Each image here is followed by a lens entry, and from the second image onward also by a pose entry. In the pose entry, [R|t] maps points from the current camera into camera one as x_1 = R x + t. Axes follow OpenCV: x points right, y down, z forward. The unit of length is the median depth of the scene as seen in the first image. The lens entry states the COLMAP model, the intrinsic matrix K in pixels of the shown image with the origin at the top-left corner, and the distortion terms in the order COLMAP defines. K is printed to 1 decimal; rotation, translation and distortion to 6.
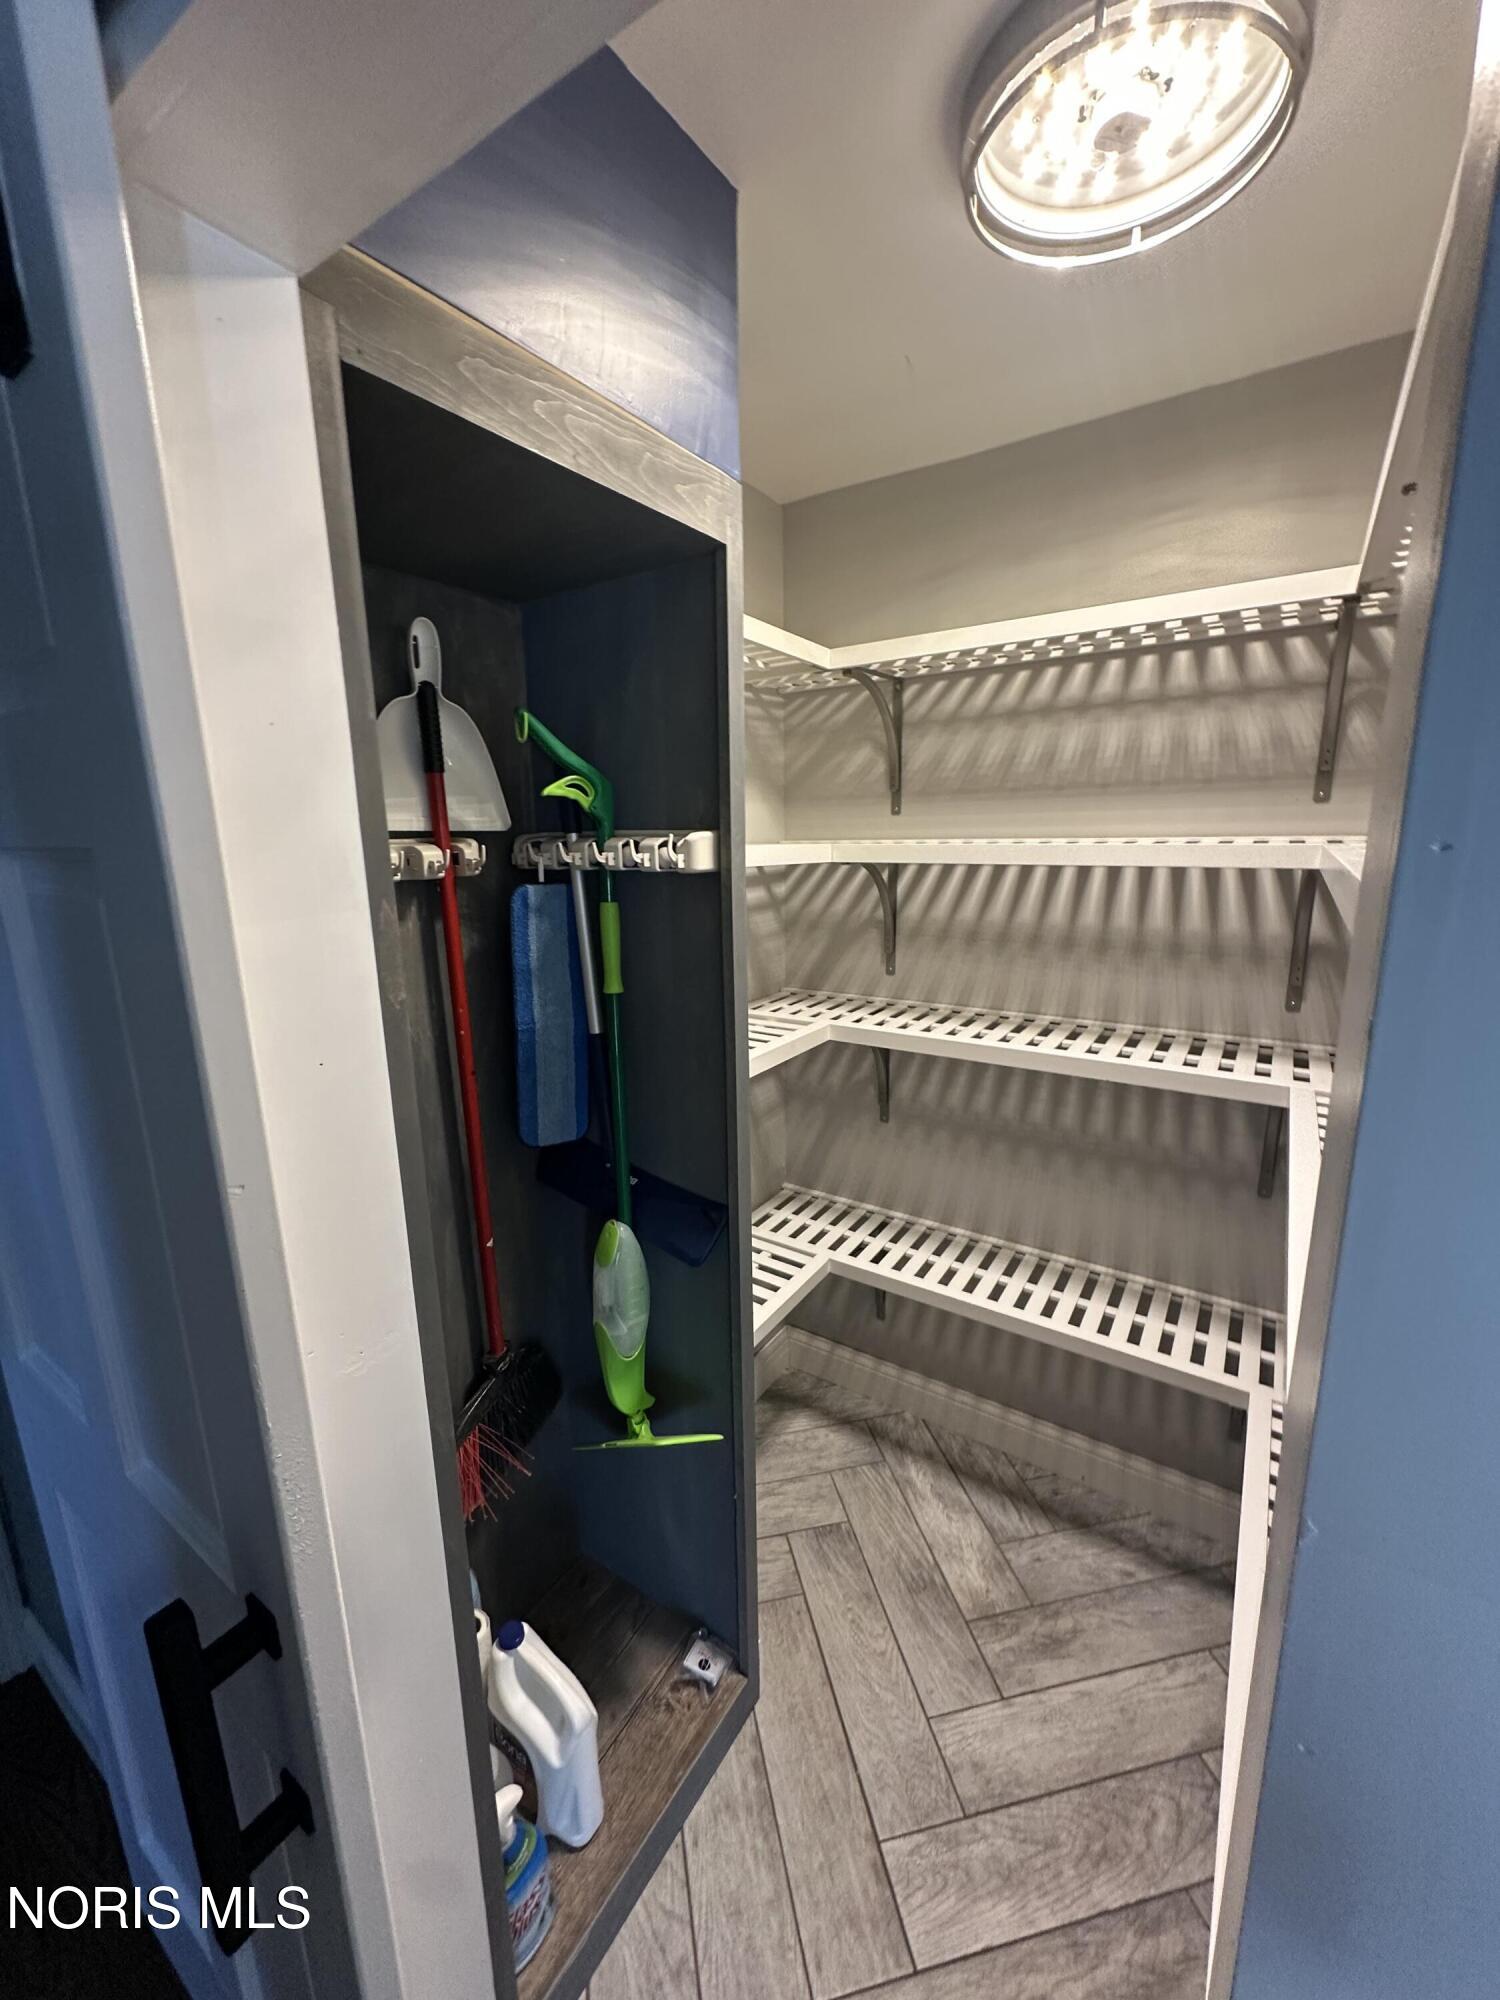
lens RADIAL K [[800.9, 0, 749.2], [0, 800.9, 1000.7], [0, 0, 1]] dist [0.003708, 0.000568]
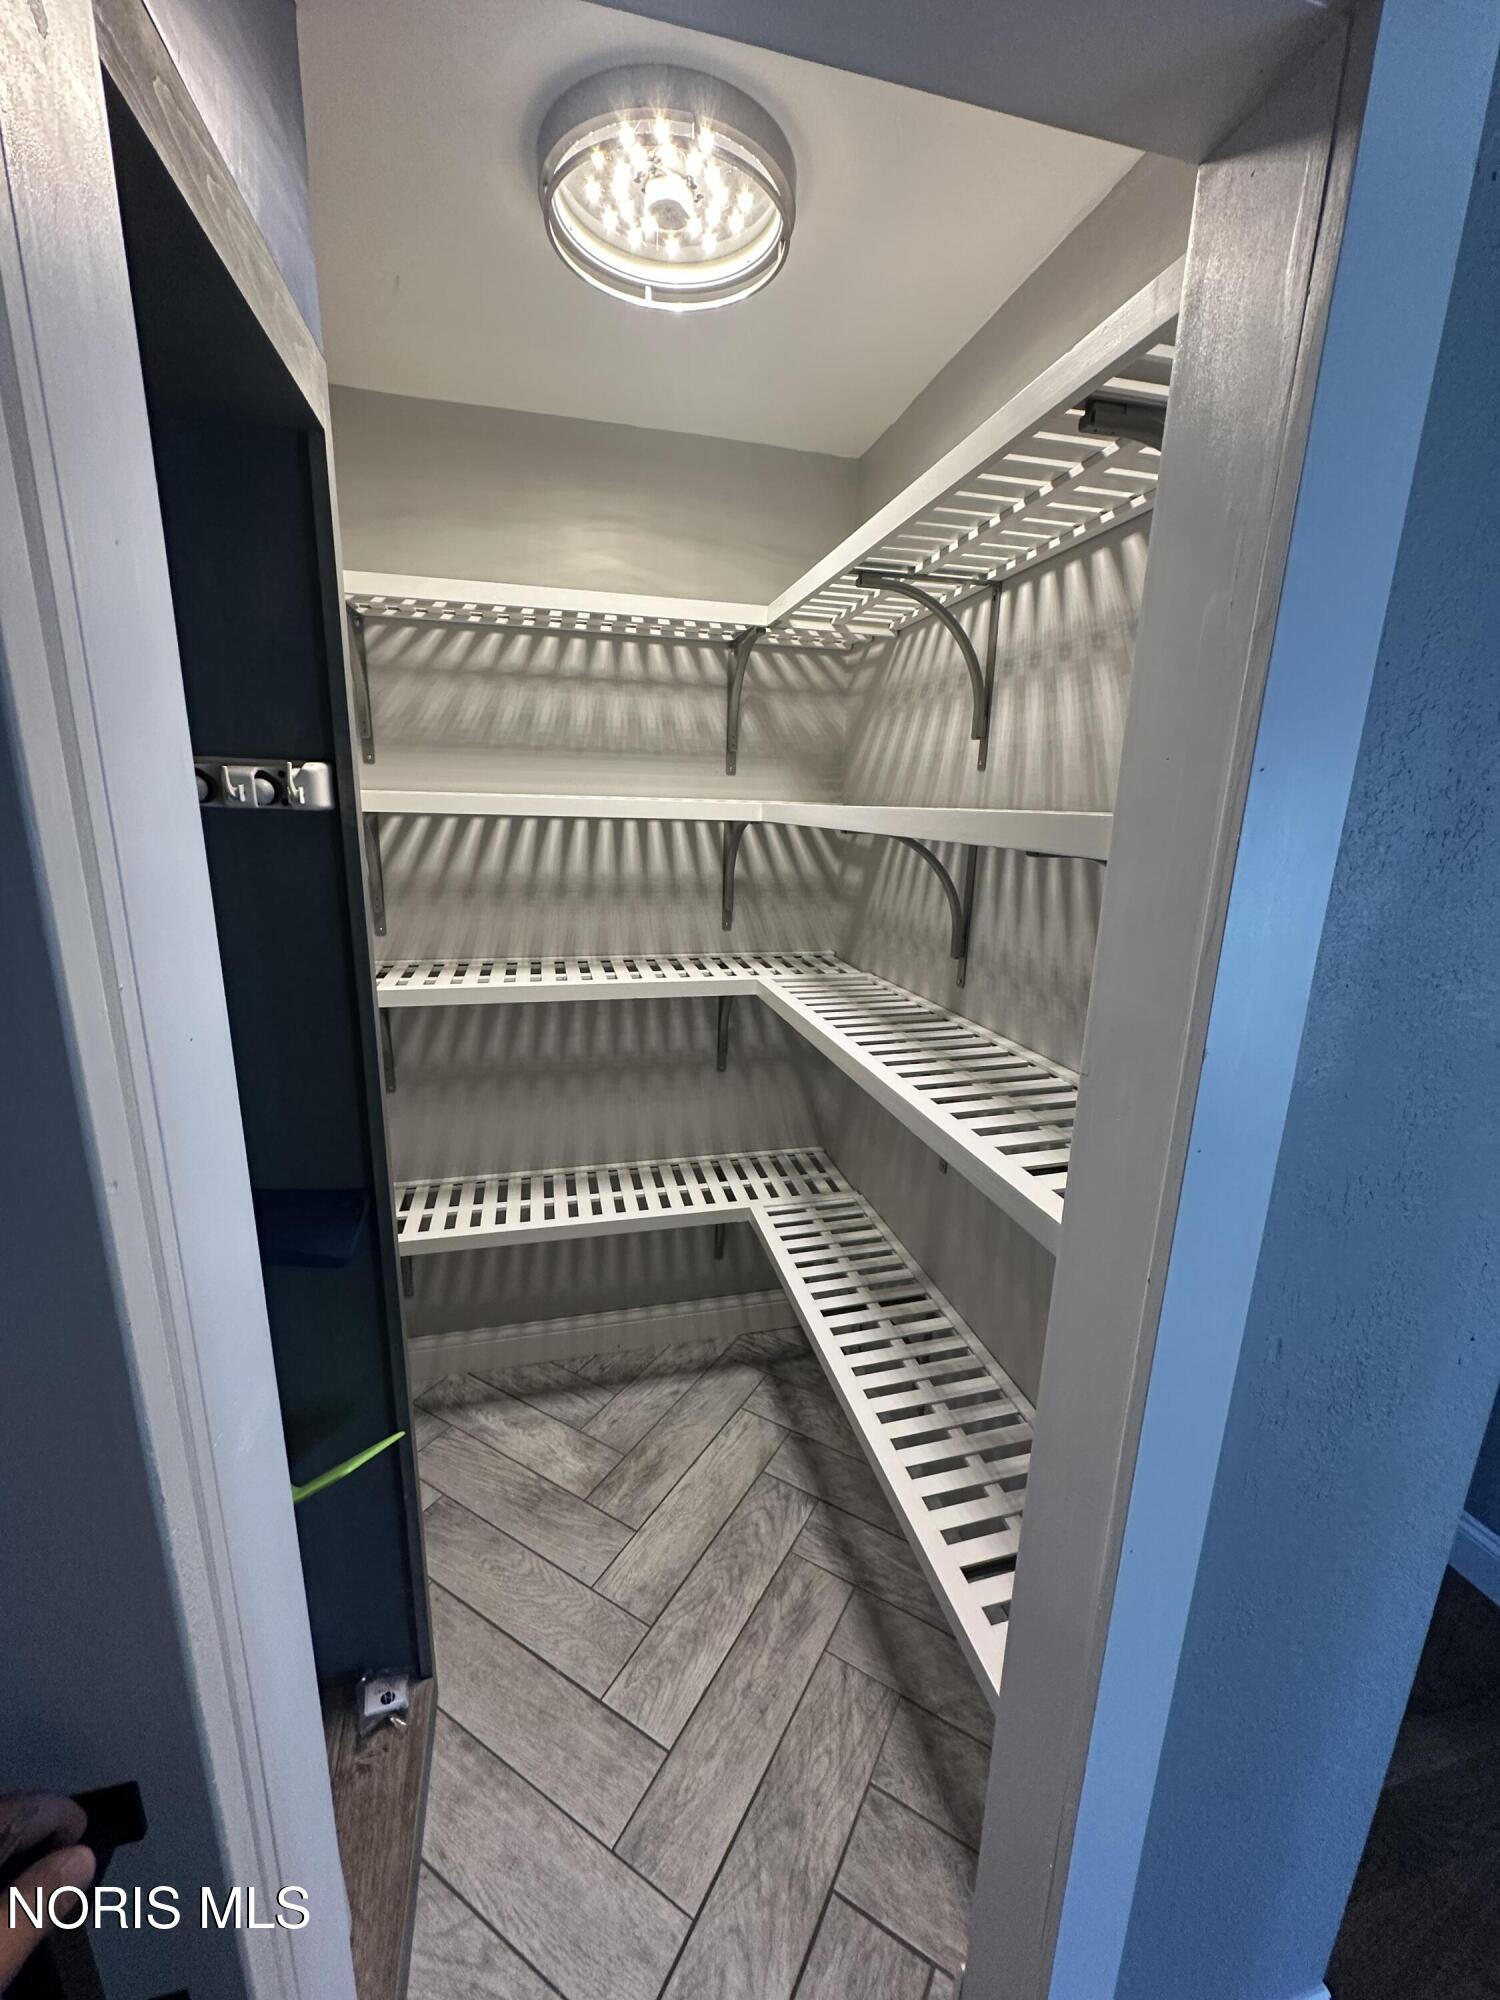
lens RADIAL K [[800.9, 0, 743.7], [0, 800.9, 1000.1], [0, 0, 1]] dist [0.003708, 0.000568]
pose [[0.671327, -0.145370, 0.726765, -0.299592], [0.121344, 0.988903, 0.085716, 0.017723], [-0.731161, 0.030645, 0.681516, 0.058892]]
